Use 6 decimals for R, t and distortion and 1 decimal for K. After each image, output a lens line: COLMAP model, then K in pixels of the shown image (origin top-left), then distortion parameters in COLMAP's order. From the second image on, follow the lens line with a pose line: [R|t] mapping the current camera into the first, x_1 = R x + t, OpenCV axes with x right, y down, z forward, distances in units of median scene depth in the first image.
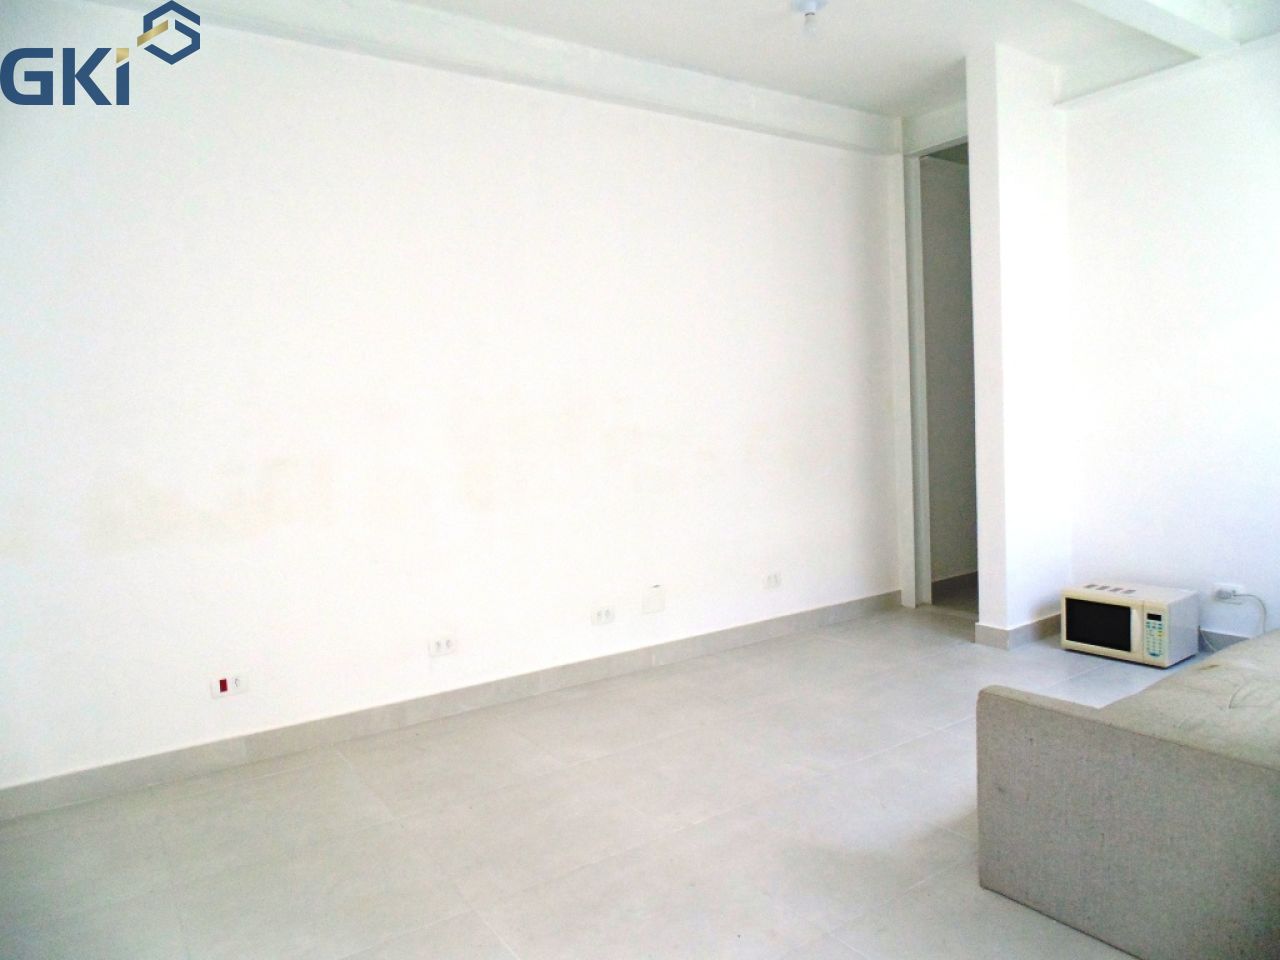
lens RADIAL K [[854.8, 0, 643.7], [0, 854.8, 482.4], [0, 0, 1]] dist [-0.022012, -0.000368]
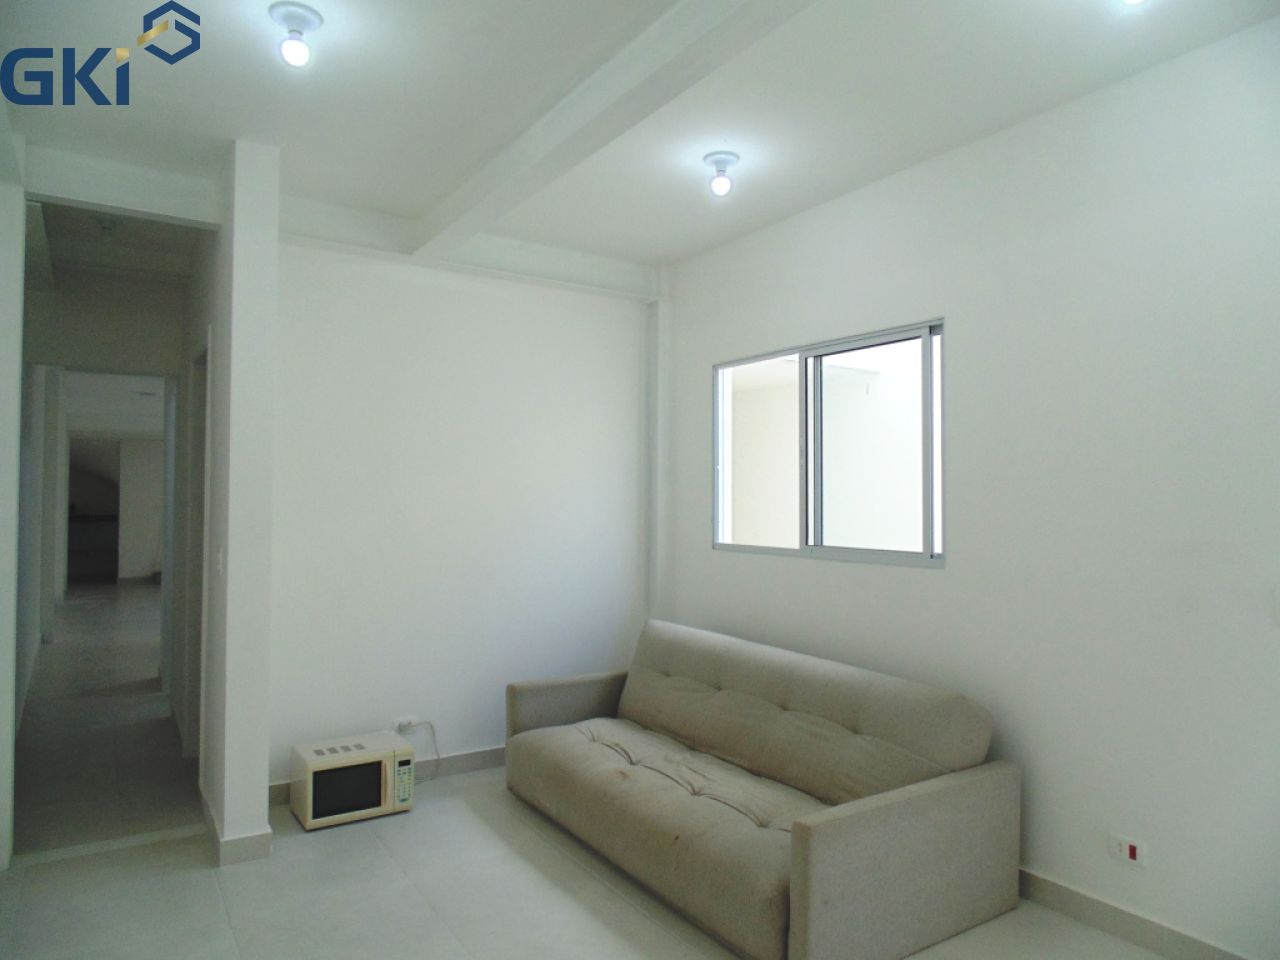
lens RADIAL K [[854.8, 0, 643.7], [0, 854.8, 482.4], [0, 0, 1]] dist [-0.022012, -0.000368]
pose [[0.017837, 0.075486, 0.996987, -0.438809], [0.071922, 0.994466, -0.076582, -0.078016], [-0.997251, 0.073072, 0.012310, 0.655941]]
